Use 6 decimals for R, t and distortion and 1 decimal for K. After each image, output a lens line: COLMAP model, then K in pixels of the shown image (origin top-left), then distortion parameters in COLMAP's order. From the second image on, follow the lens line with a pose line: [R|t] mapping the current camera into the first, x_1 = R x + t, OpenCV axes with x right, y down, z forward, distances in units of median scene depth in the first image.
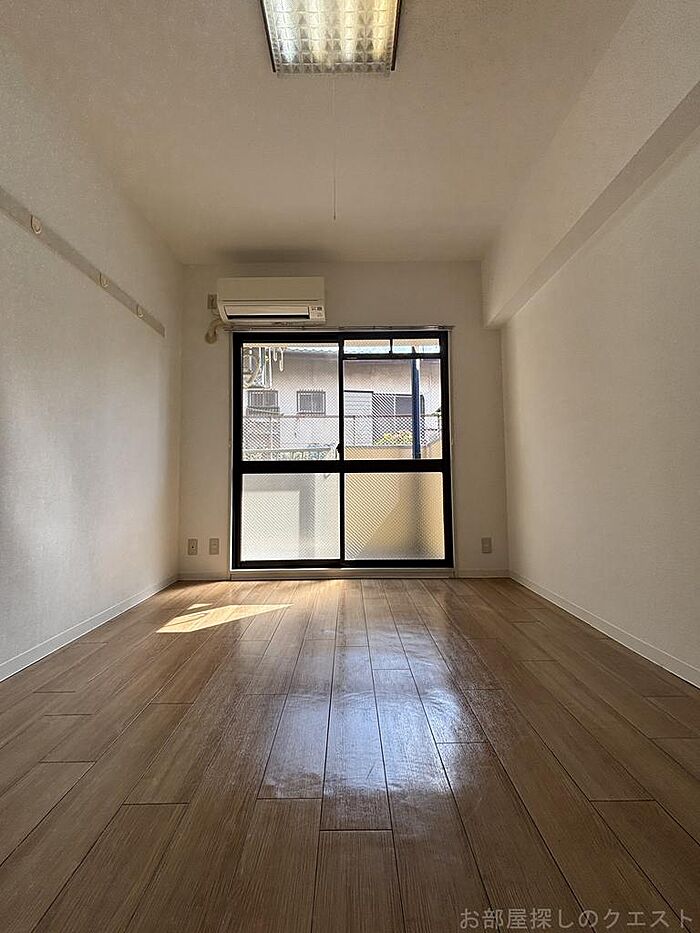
lens RADIAL K [[375.8, 0, 338.1], [0, 375.8, 468.0], [0, 0, 1]] dist [0.001717, 0.000051]
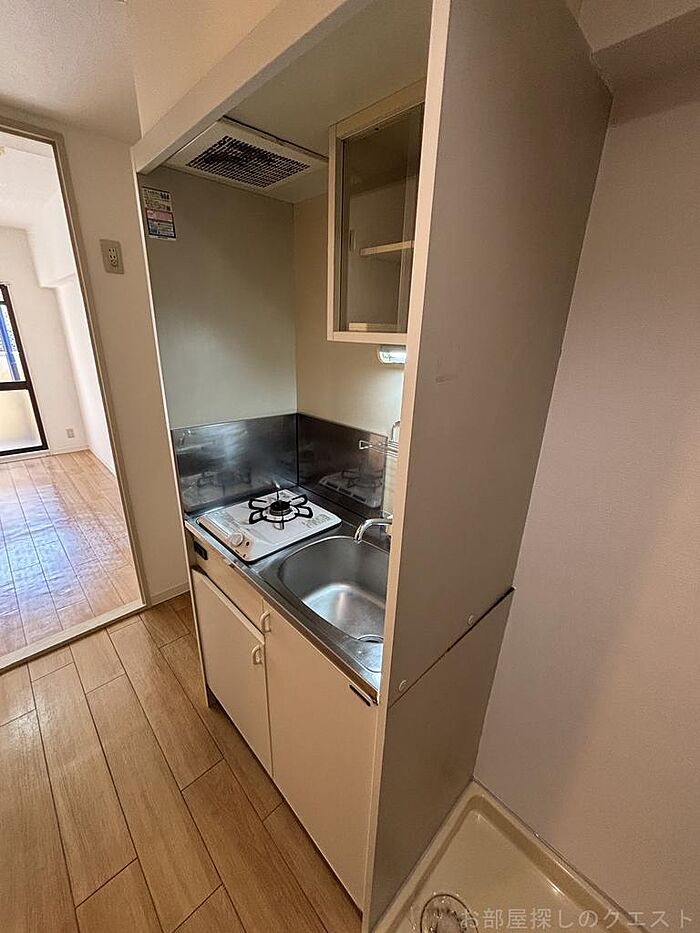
lens RADIAL K [[375.8, 0, 338.1], [0, 375.8, 468.0], [0, 0, 1]] dist [0.001717, 0.000051]
pose [[0.727466, -0.211141, 0.652850, 0.139505], [-0.059040, 0.928686, 0.366138, -0.329148], [-0.683599, -0.304898, 0.663121, -0.957242]]
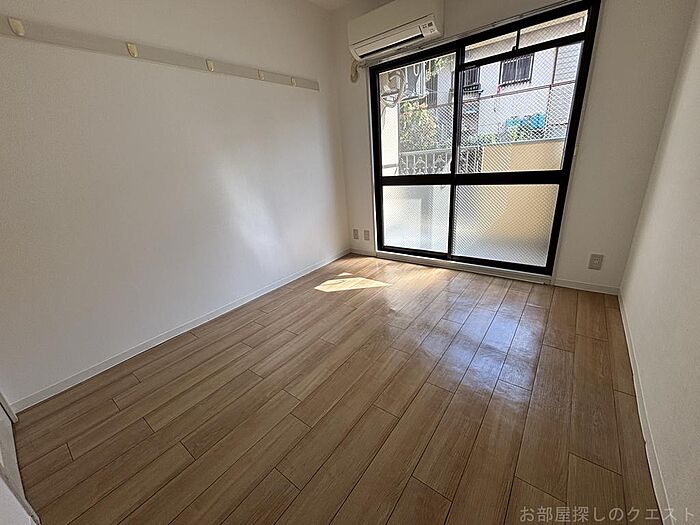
lens RADIAL K [[281.9, 0, 350.0], [0, 281.9, 262.5], [0, 0, 1]] dist [0.001717, 0.000051]
pose [[0.791063, 0.157281, -0.591170, 0.323444], [0.105264, 0.916971, 0.384817, -0.144905], [0.602610, -0.366644, 0.708825, 0.086837]]
